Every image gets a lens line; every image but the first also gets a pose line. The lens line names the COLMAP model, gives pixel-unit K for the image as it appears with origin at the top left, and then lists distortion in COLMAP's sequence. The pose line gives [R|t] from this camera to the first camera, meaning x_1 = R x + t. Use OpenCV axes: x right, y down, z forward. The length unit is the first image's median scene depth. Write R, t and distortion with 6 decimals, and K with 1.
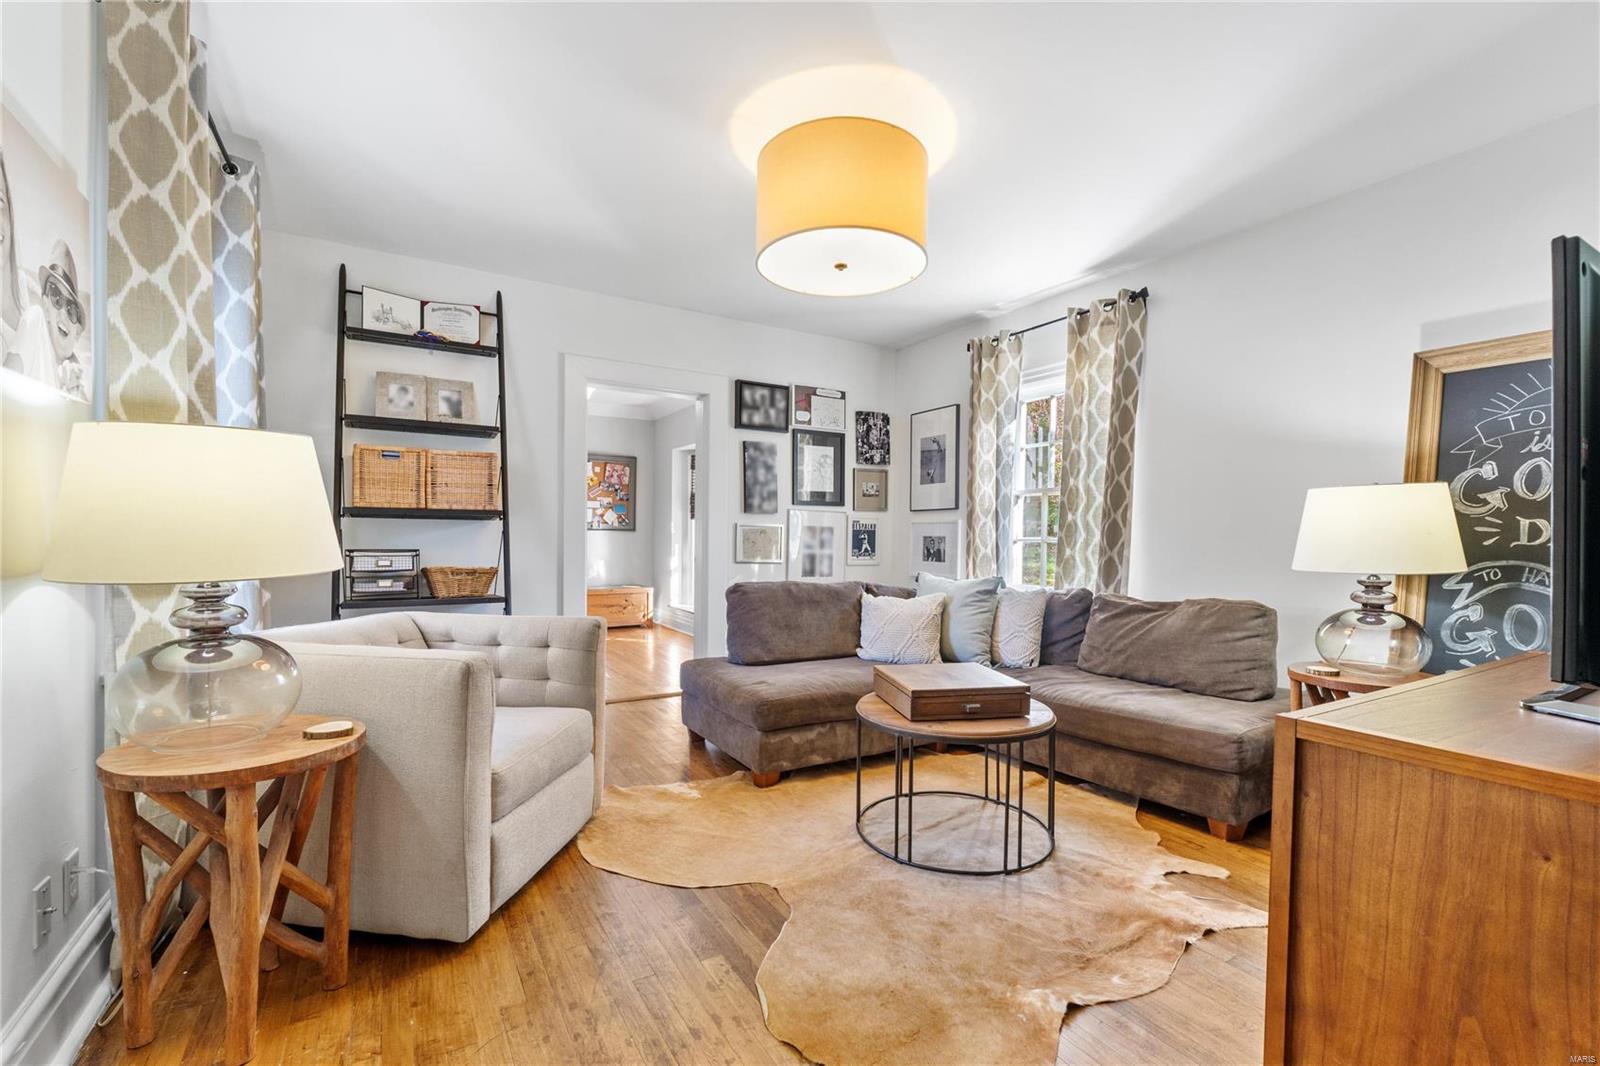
lens RADIAL K [[686.5, 0, 804.1], [0, 686.5, 545.4], [0, 0, 1]] dist [-0.003883, 0.000260]
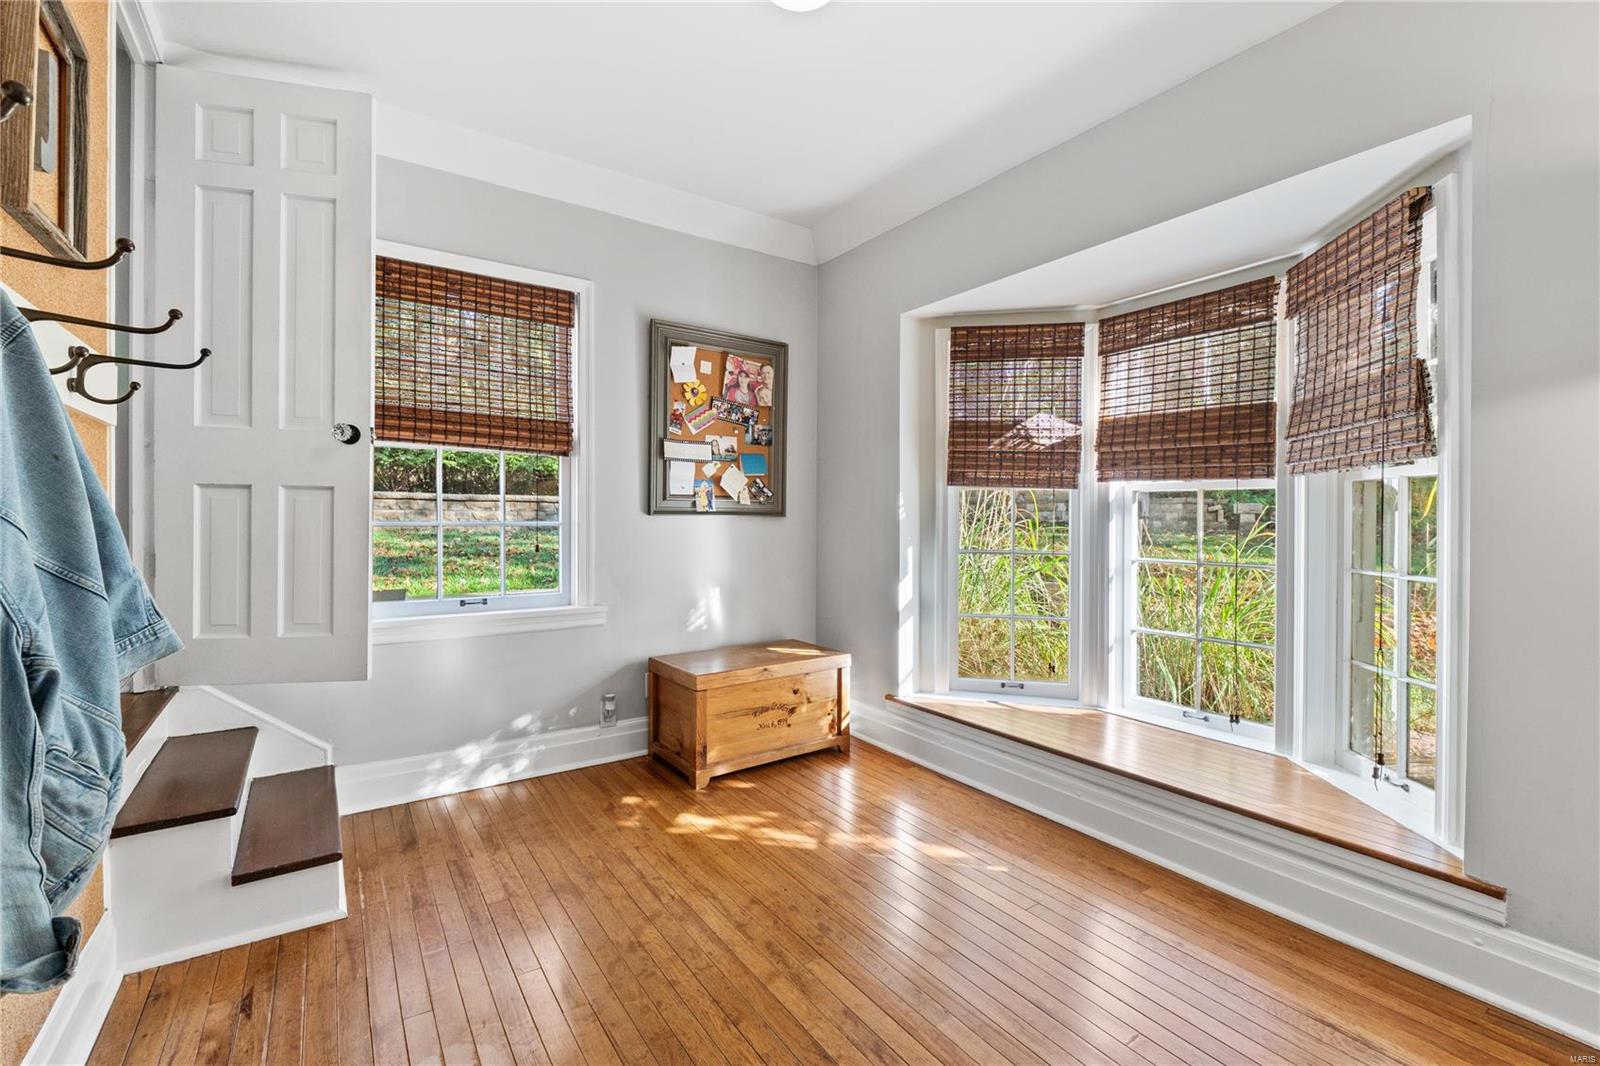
lens RADIAL K [[686.5, 0, 795.4], [0, 686.5, 522.8], [0, 0, 1]] dist [-0.003883, 0.000260]
pose [[0.998491, -0.006332, 0.054545, -0.268169], [0.006715, 0.999954, -0.006841, -0.013977], [-0.054499, 0.007197, 0.998488, 0.580688]]
